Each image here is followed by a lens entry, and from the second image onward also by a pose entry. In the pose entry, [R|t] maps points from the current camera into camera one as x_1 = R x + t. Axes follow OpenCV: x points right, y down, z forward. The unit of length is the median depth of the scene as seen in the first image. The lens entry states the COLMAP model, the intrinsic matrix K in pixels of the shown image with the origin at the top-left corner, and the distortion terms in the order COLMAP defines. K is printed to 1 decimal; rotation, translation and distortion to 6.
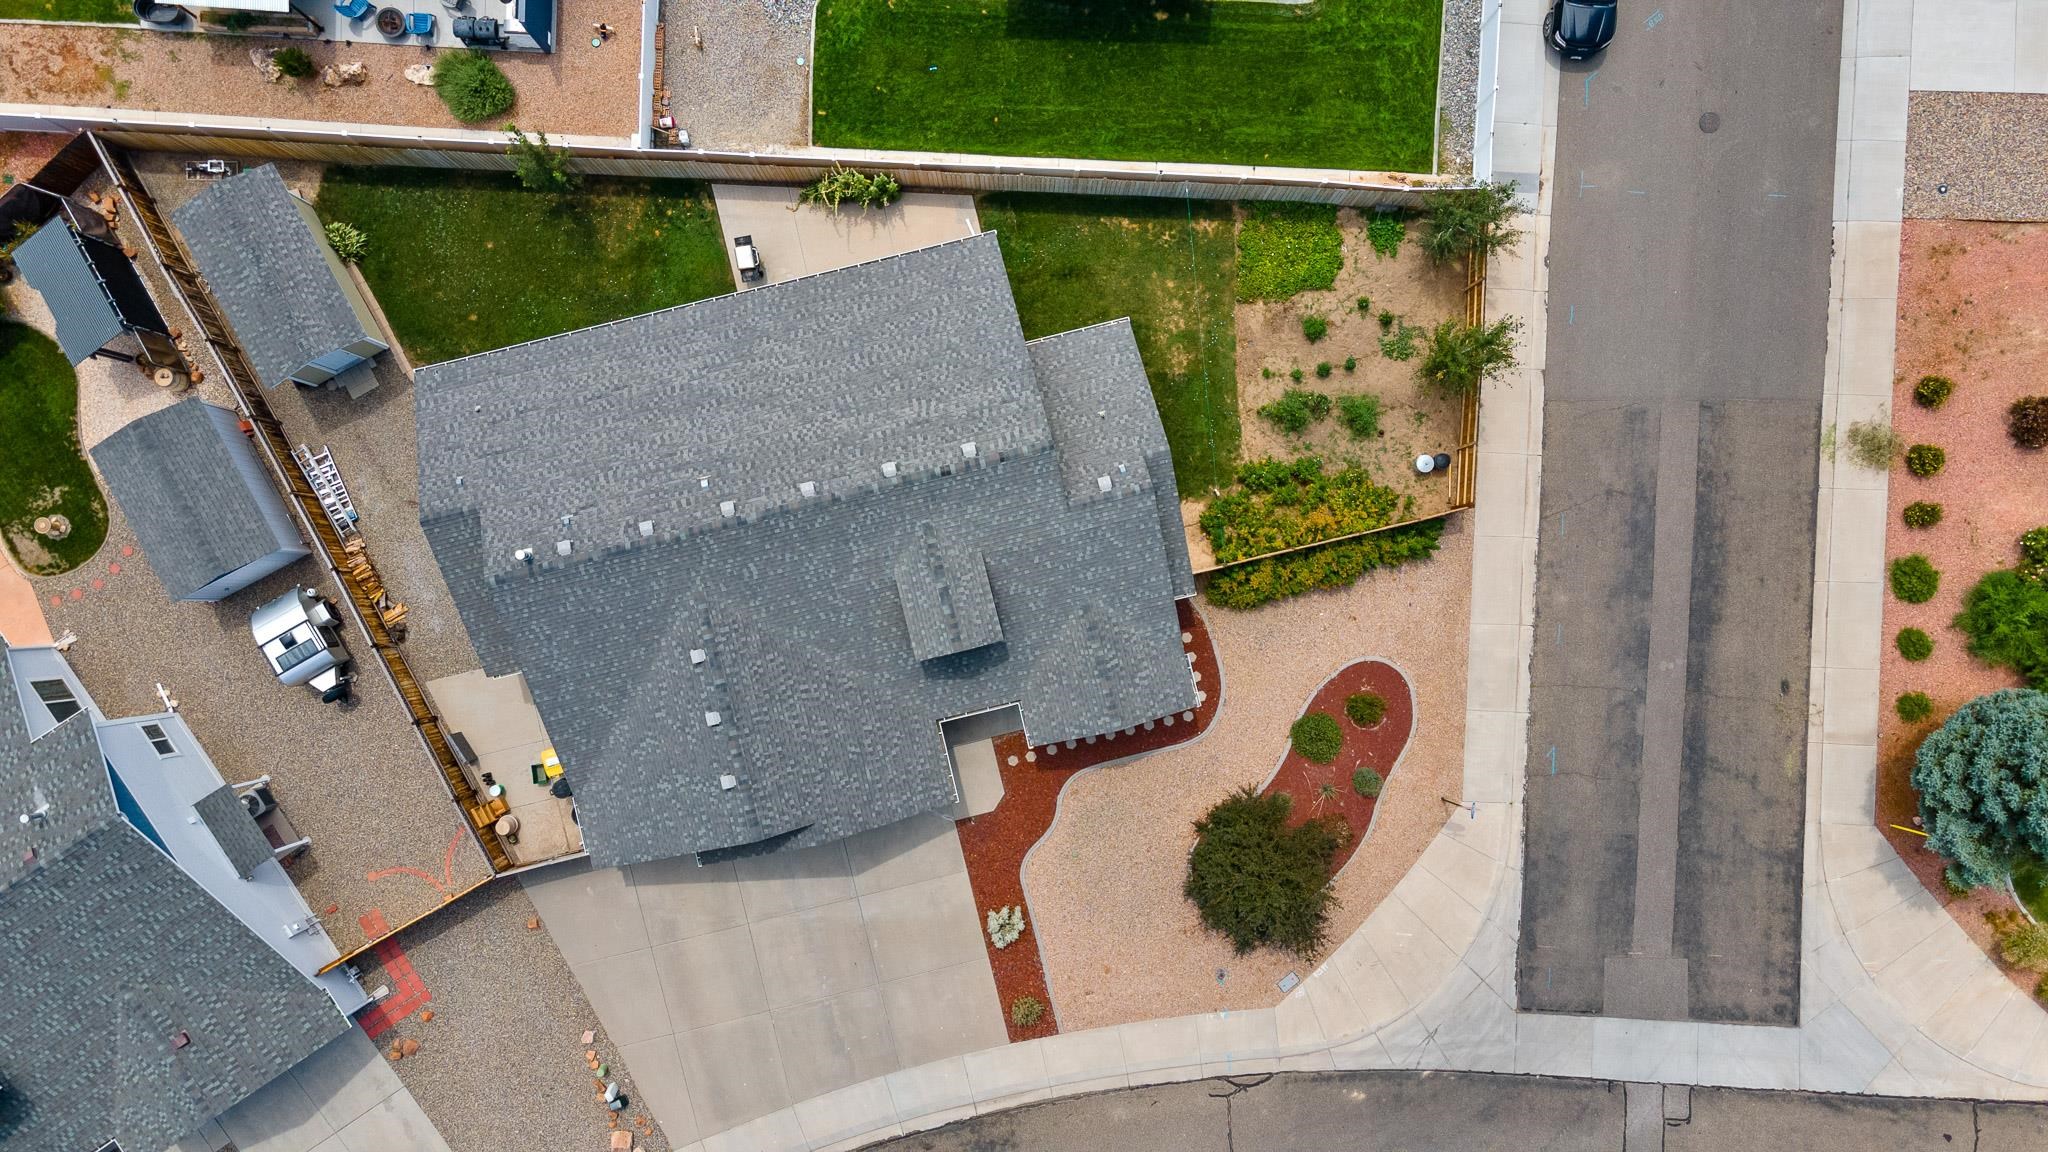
lens RADIAL K [[1498.5, 0, 1019.4], [0, 1498.5, 571.2], [0, 0, 1]] dist [0.025816, 0.031386]
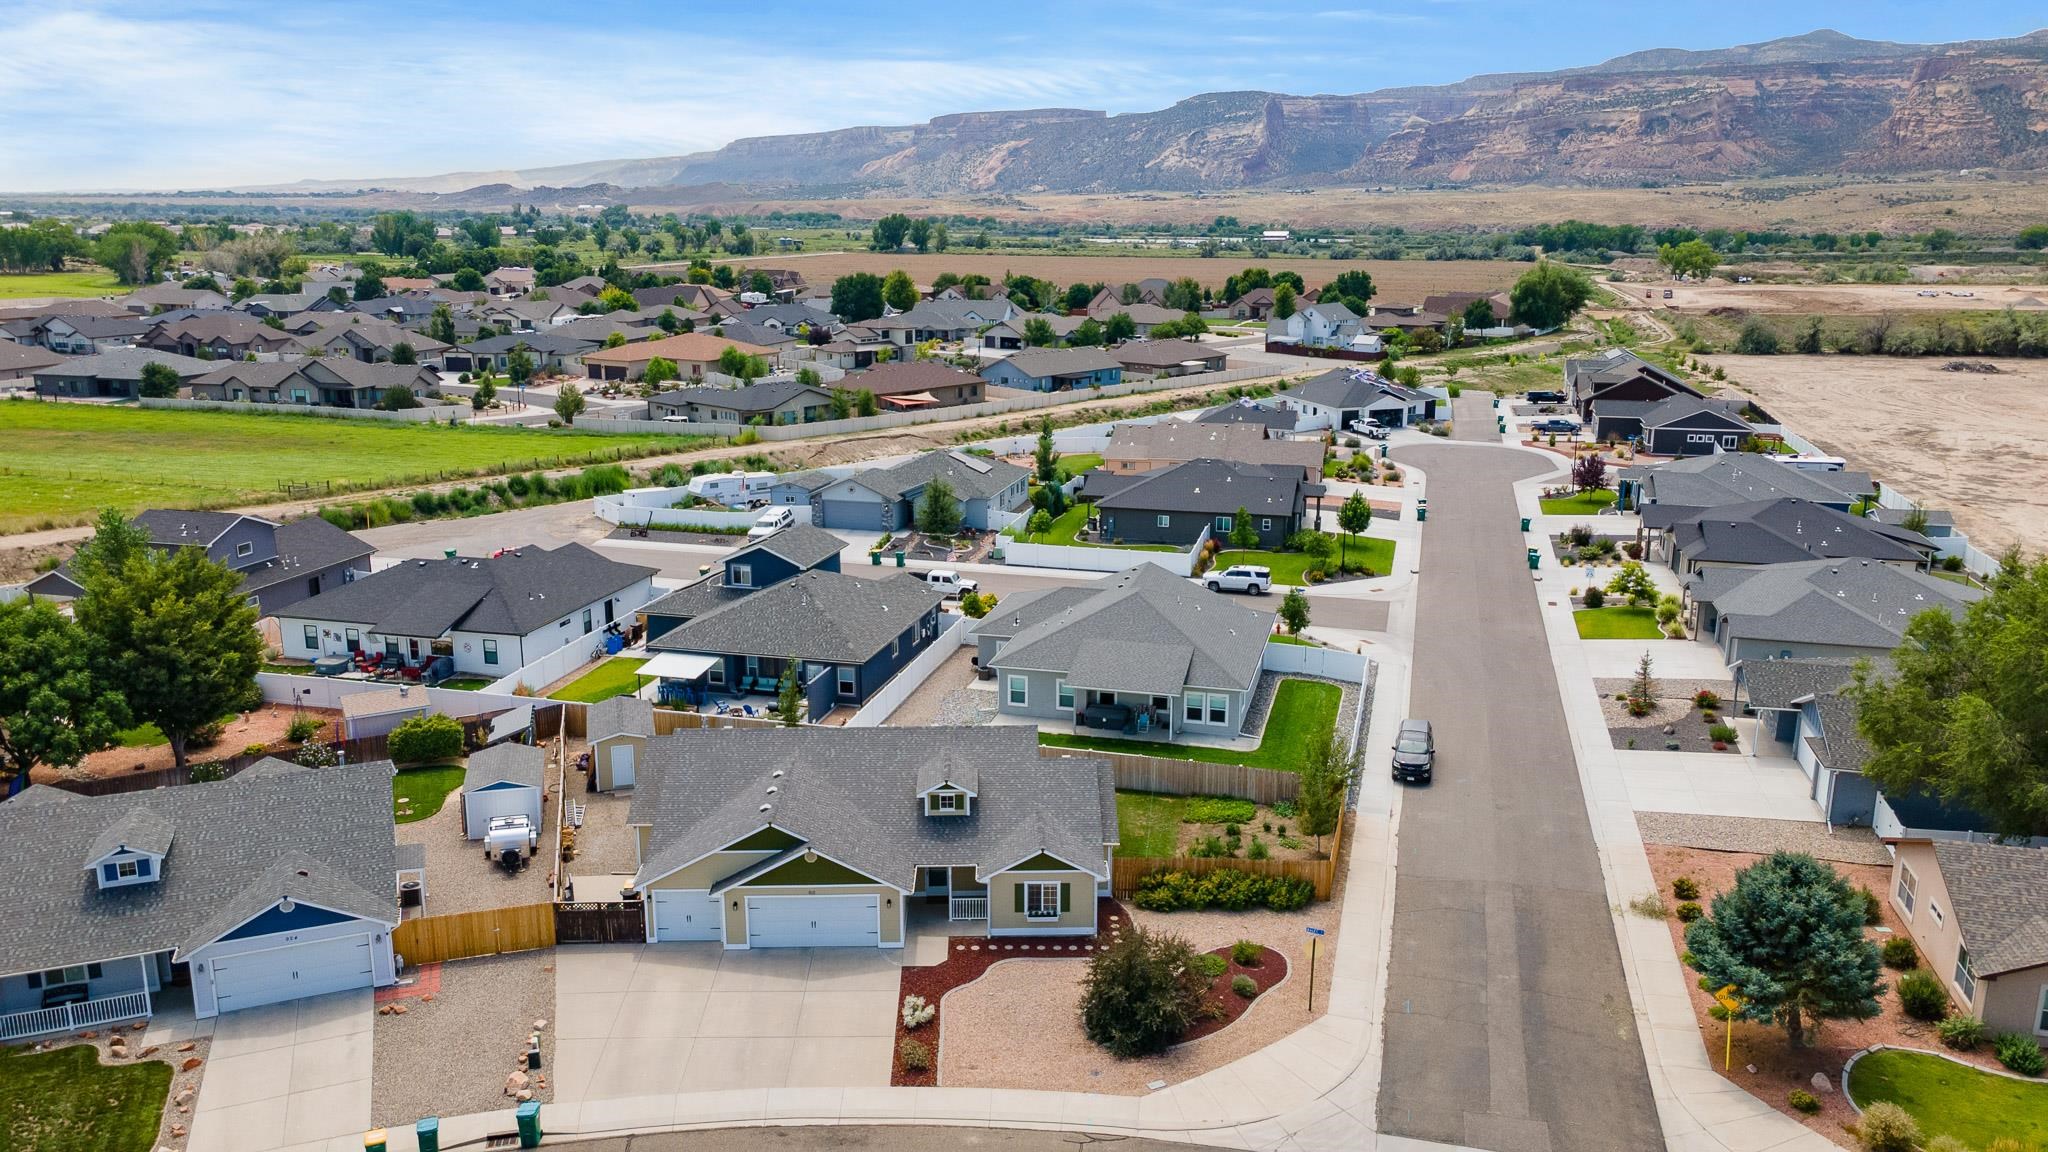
lens RADIAL K [[1498.5, 0, 1018.3], [0, 1498.5, 564.3], [0, 0, 1]] dist [0.025816, 0.031386]
pose [[0.975154, 0.042947, -0.217325, 0.299569], [-0.221199, 0.242175, -0.944681, 1.215090], [0.012059, 0.969282, 0.245657, 0.378345]]
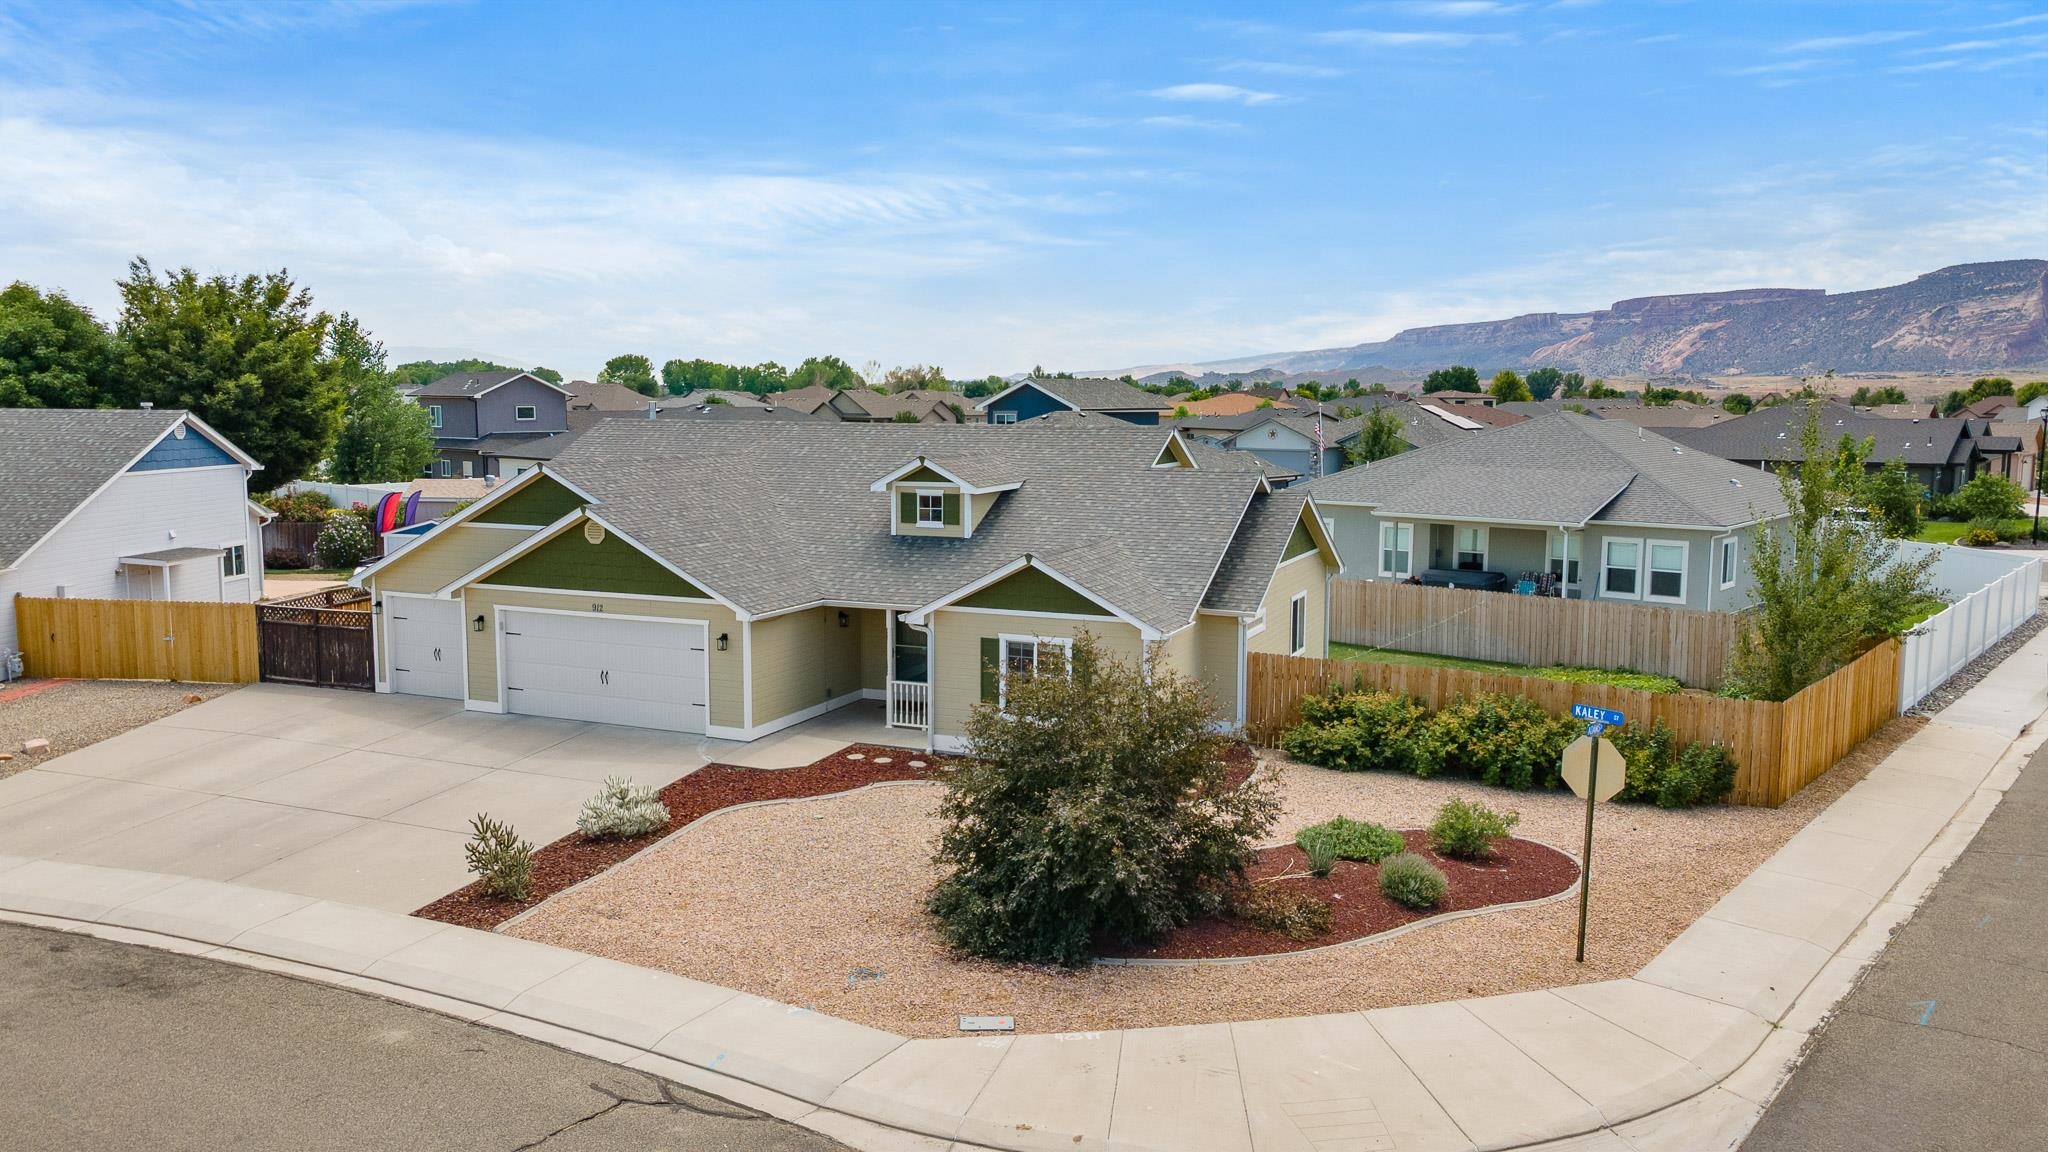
lens RADIAL K [[1498.5, 0, 1017.6], [0, 1498.5, 560.2], [0, 0, 1]] dist [0.025816, 0.031386]
pose [[0.794606, 0.062620, -0.603888, 0.397028], [-0.607029, 0.099683, -0.788403, 0.543763], [0.010828, 0.993047, 0.117221, 0.846941]]
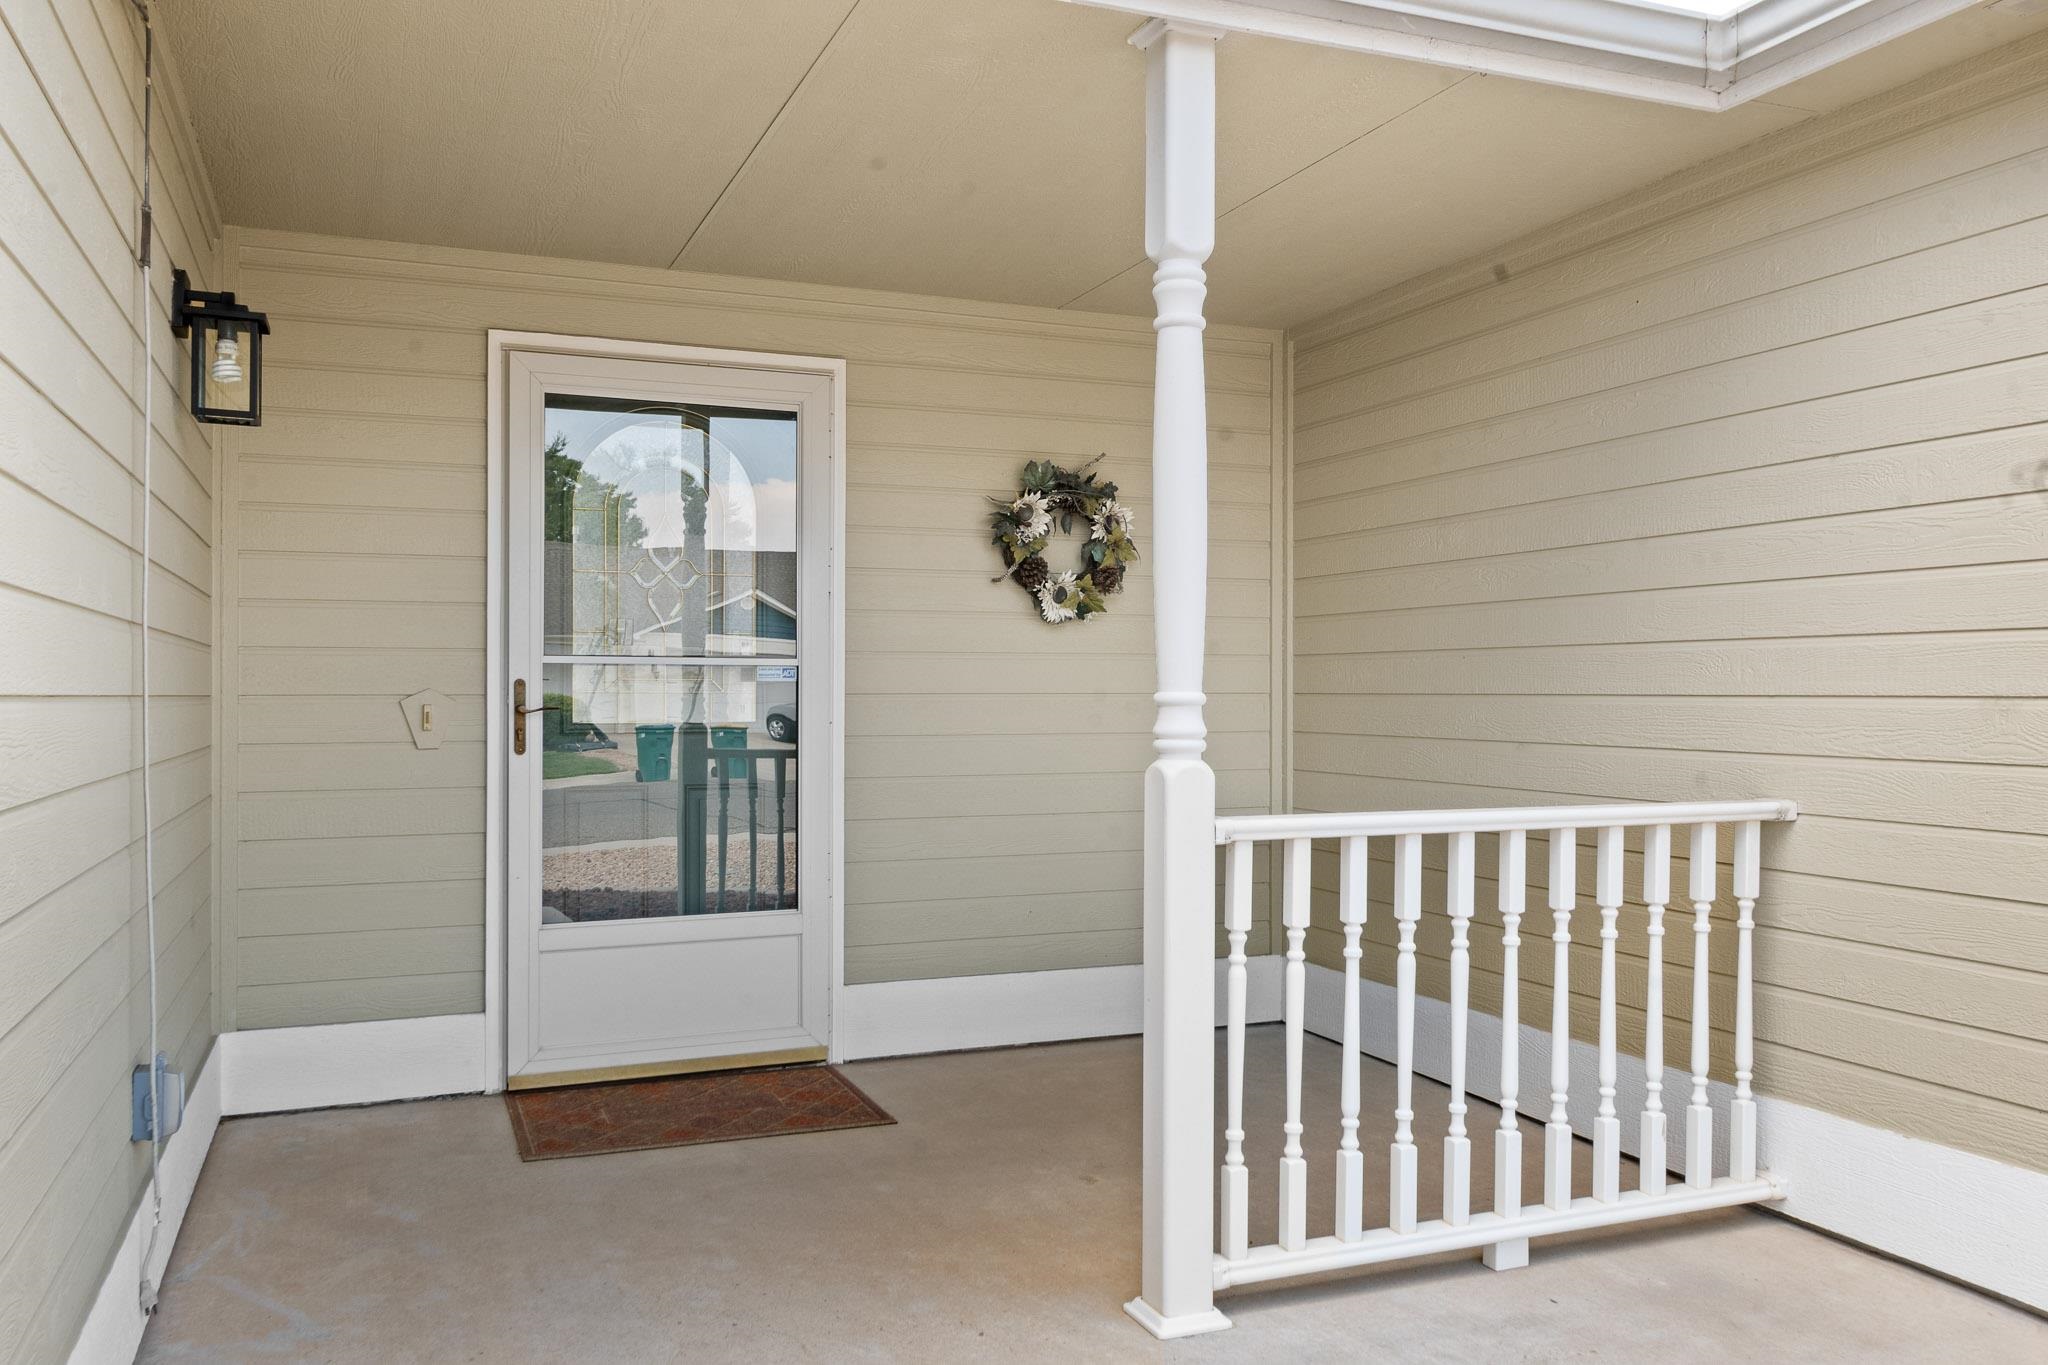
lens RADIAL K [[1613.6, 0, 1025.4], [0, 1613.6, 690.6], [0, 0, 1]] dist [-0.001790, -0.000254]
pose [[0.987789, 0.000398, 0.155795, -0.040411], [0.155792, 0.003737, -0.987783, 0.146481], [-0.000976, 0.999993, 0.003630, 0.965505]]
